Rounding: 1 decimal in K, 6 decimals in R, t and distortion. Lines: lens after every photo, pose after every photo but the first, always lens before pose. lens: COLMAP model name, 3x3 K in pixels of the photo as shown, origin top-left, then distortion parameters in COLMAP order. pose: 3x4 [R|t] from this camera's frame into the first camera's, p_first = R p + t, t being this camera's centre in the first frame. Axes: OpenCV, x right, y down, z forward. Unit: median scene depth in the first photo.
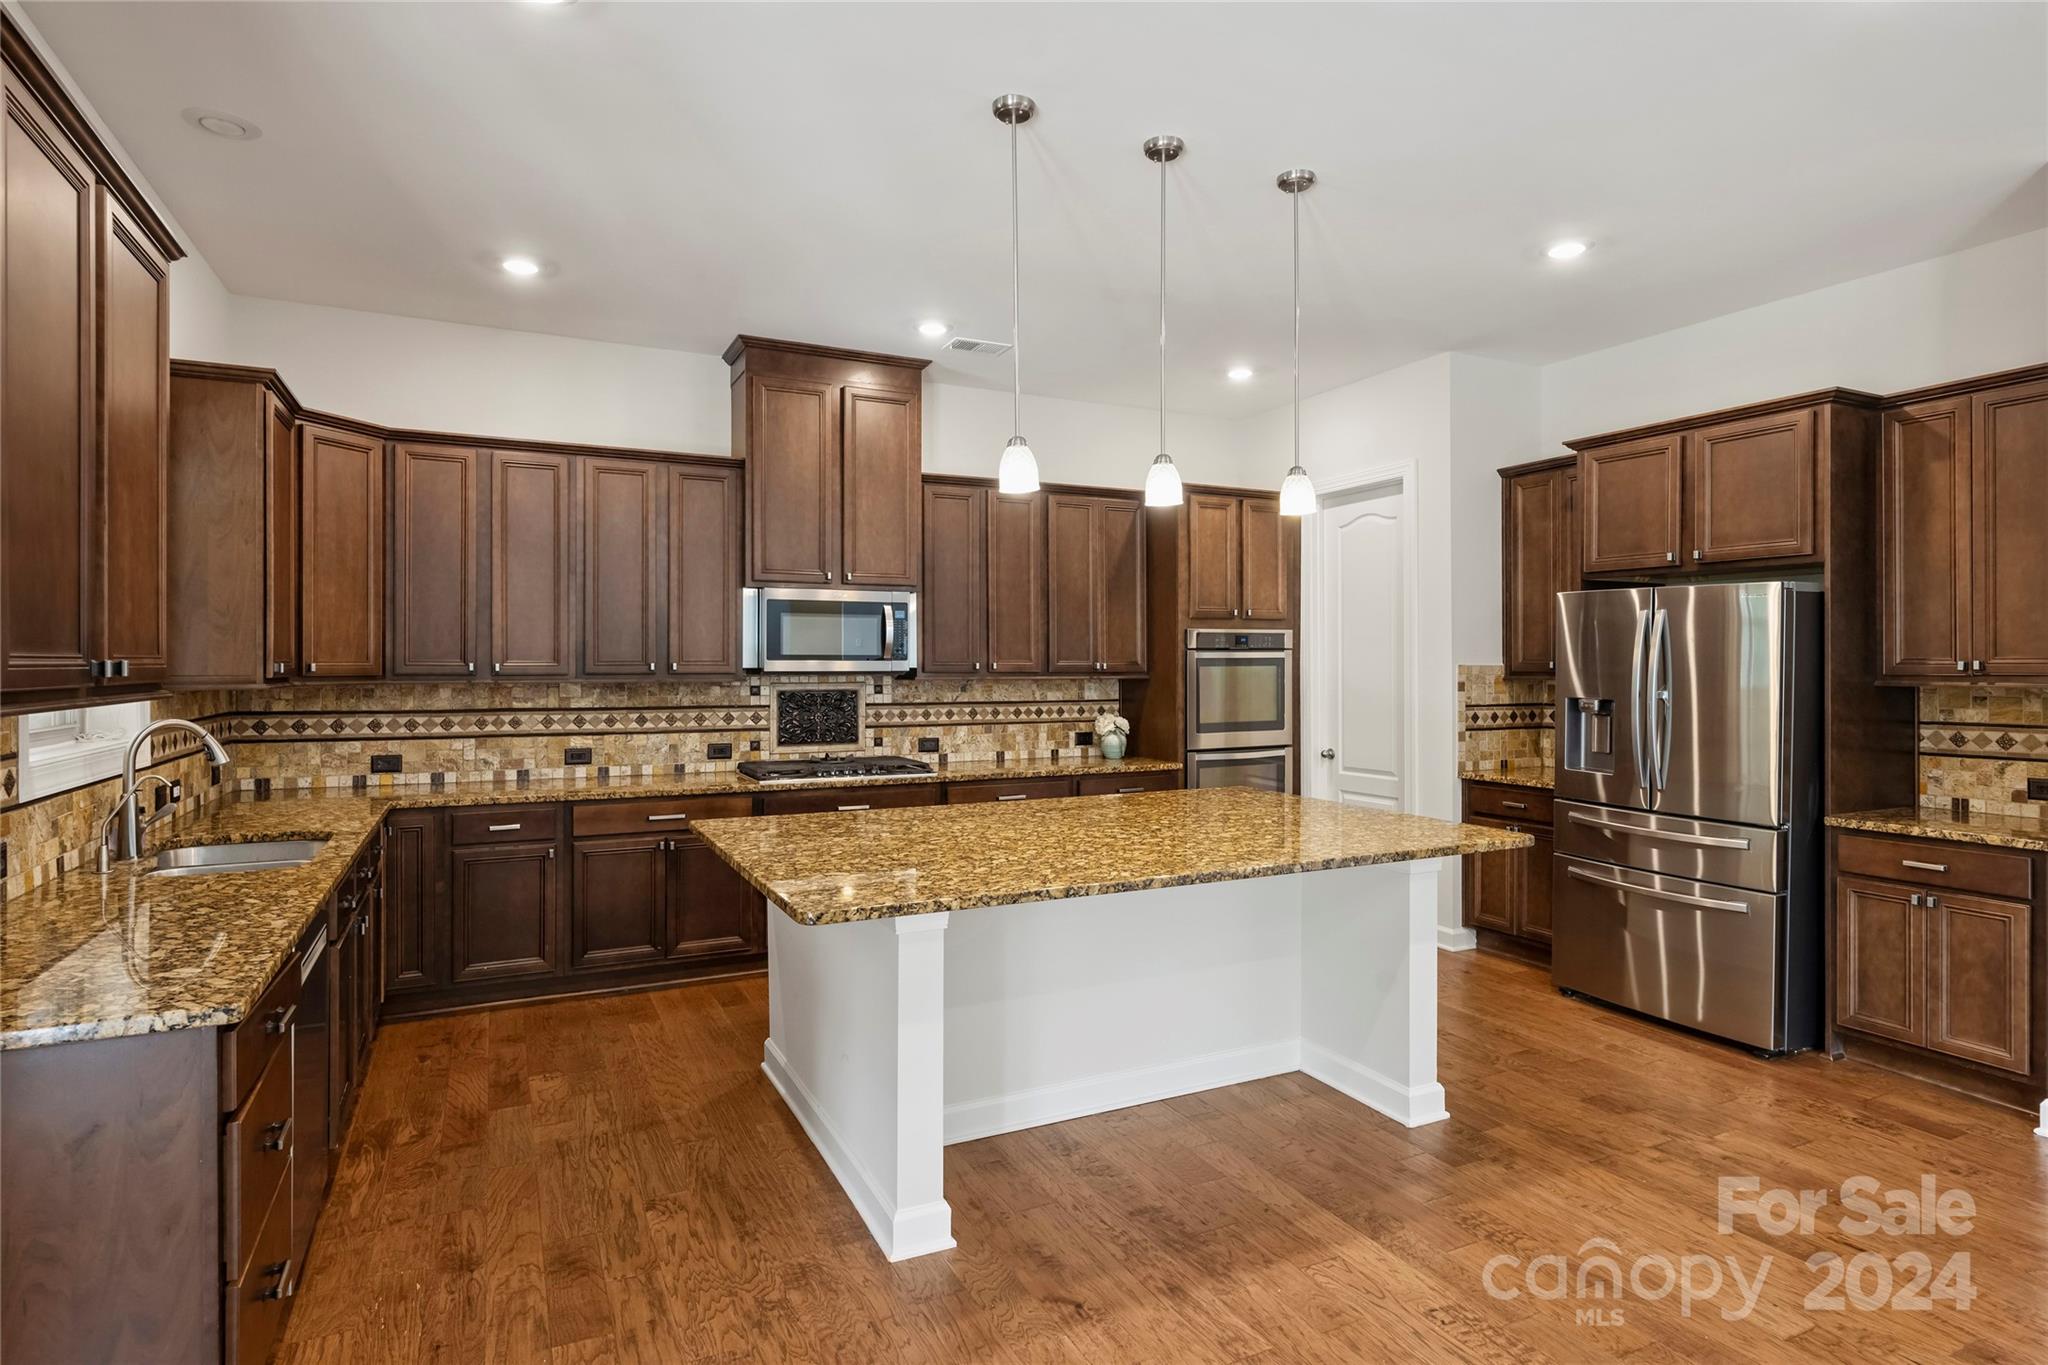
lens RADIAL K [[1050.8, 0, 1018.0], [0, 1050.8, 665.9], [0, 0, 1]] dist [0.000852, 0.000335]
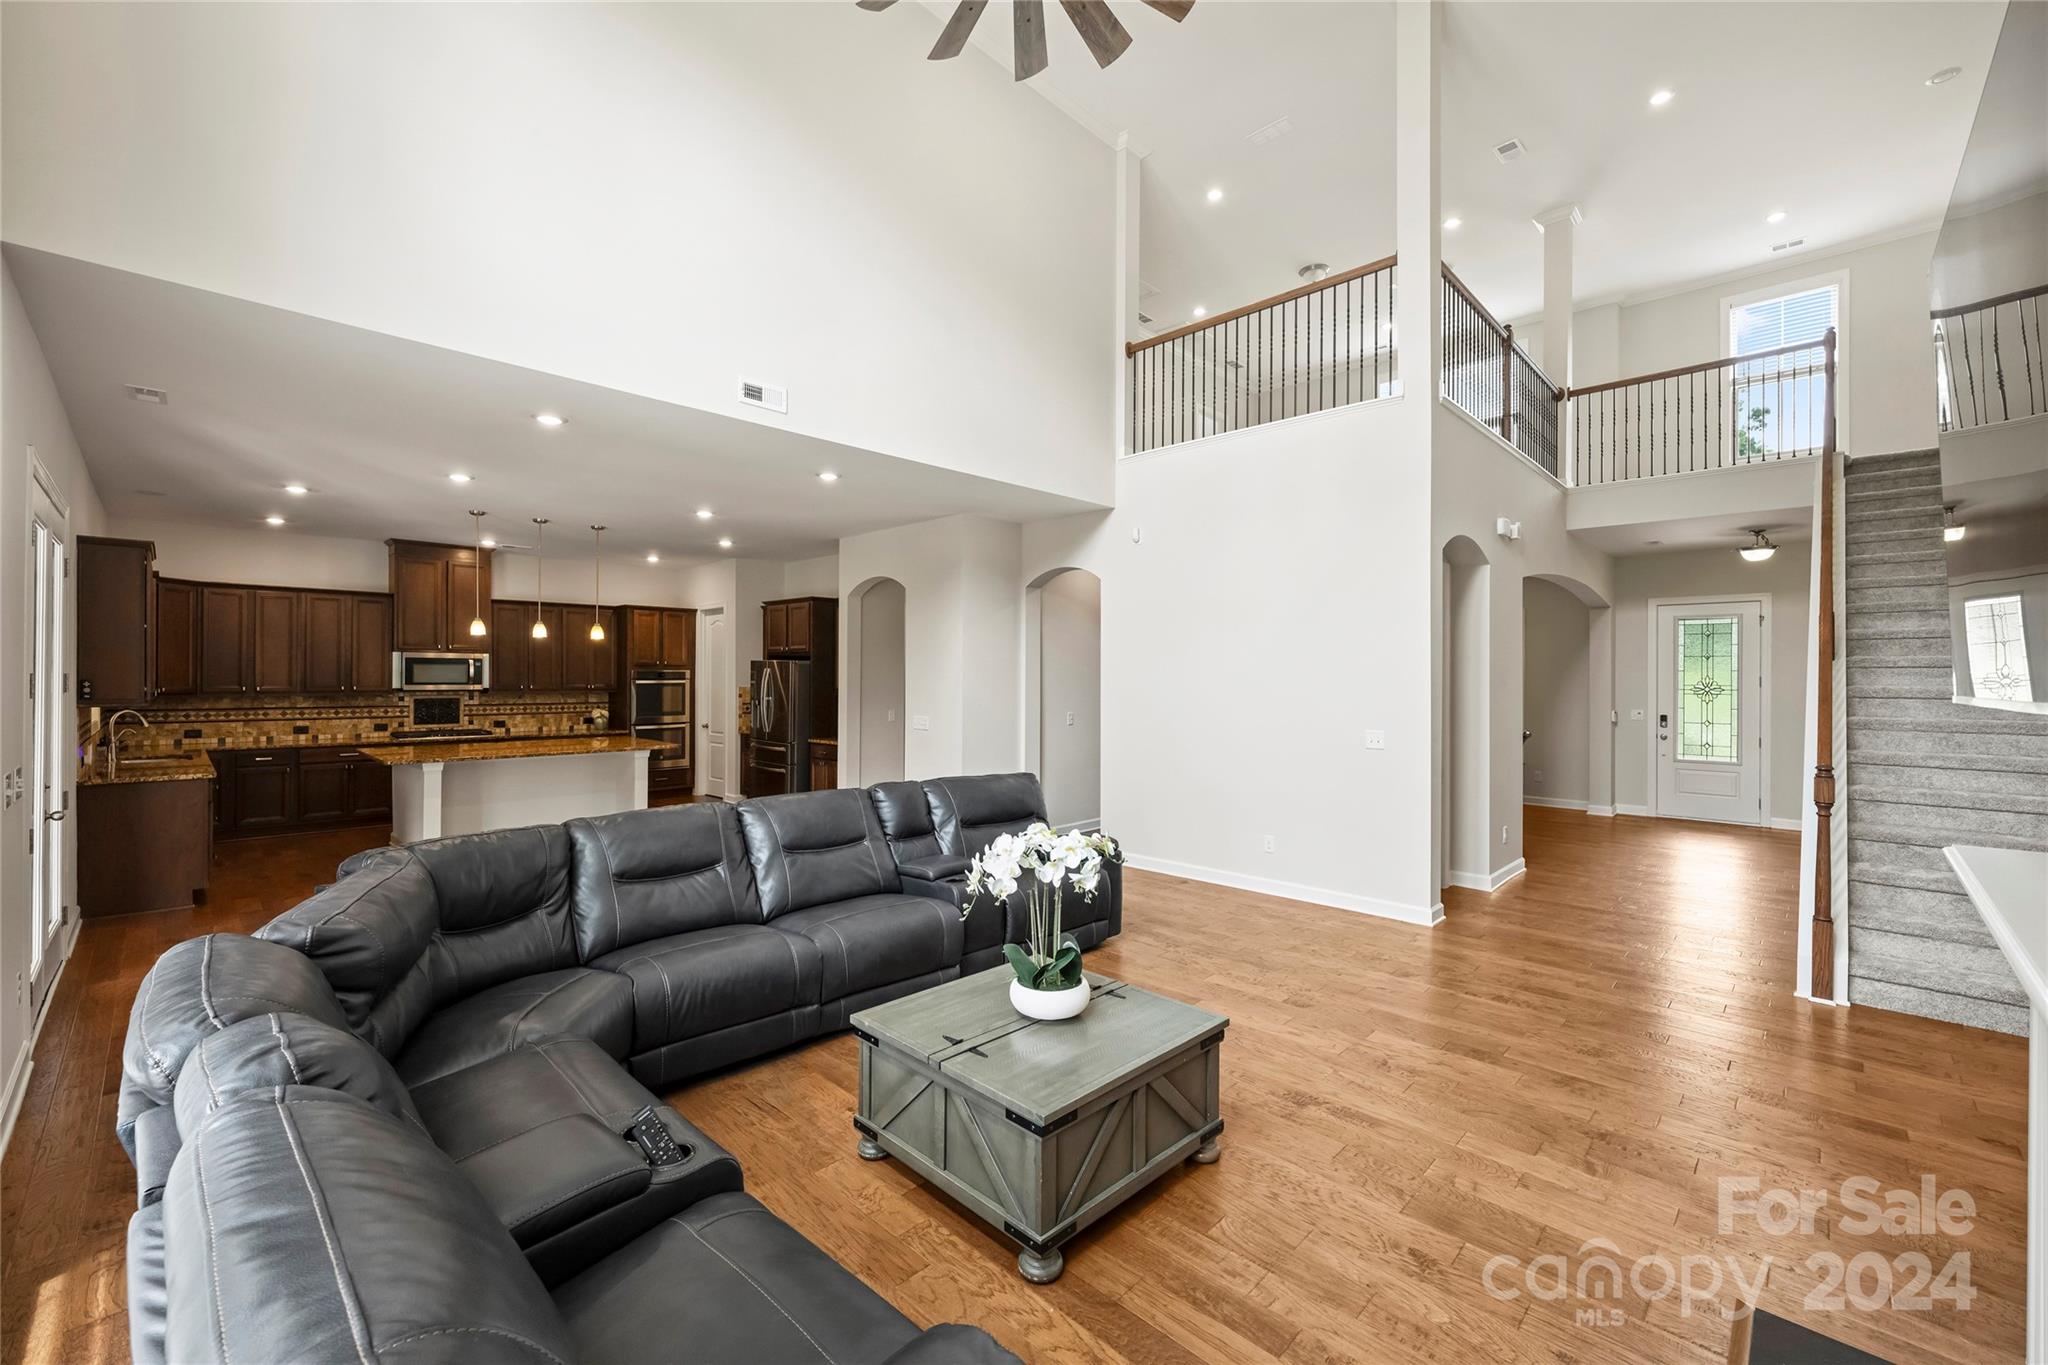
lens RADIAL K [[838.0, 0, 1006.4], [0, 838.0, 674.9], [0, 0, 1]] dist [0.002311, 0.000453]
pose [[0.949290, 0.003817, 0.314379, 0.399309], [-0.002912, 0.999990, -0.003351, -0.024048], [-0.314389, 0.002265, 0.949292, -1.054019]]
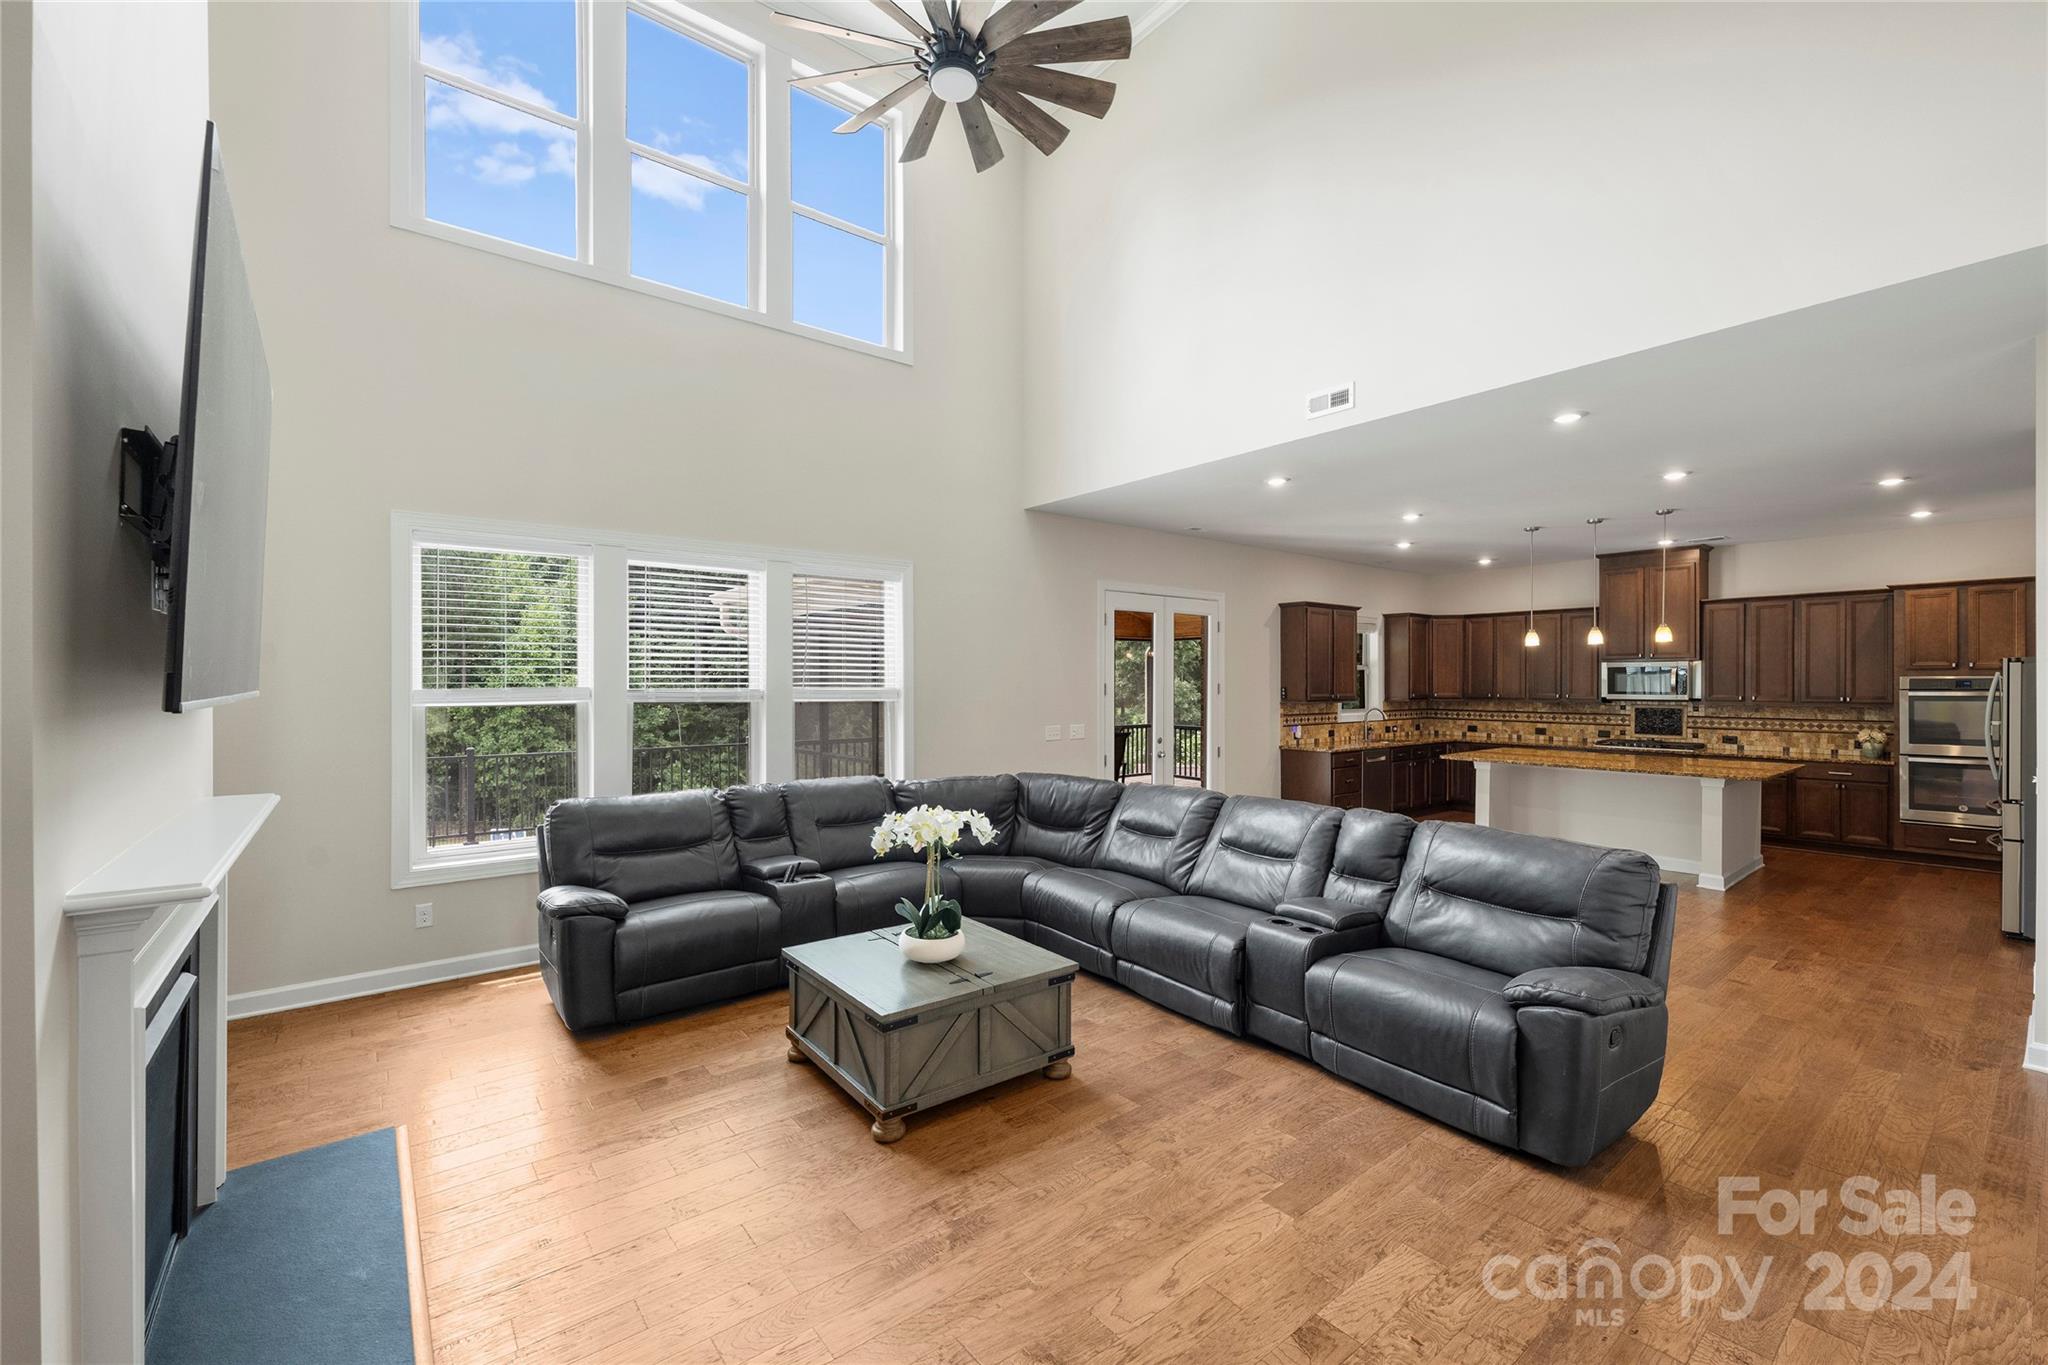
lens RADIAL K [[835.7, 0, 1018.3], [0, 835.7, 685.2], [0, 0, 1]] dist [0.003433, 0.000426]
pose [[0.202585, 0.003310, -0.979259, 1.257941], [-0.002233, 0.999993, 0.002918, -0.026141], [0.979262, 0.001595, 0.202591, -0.613189]]
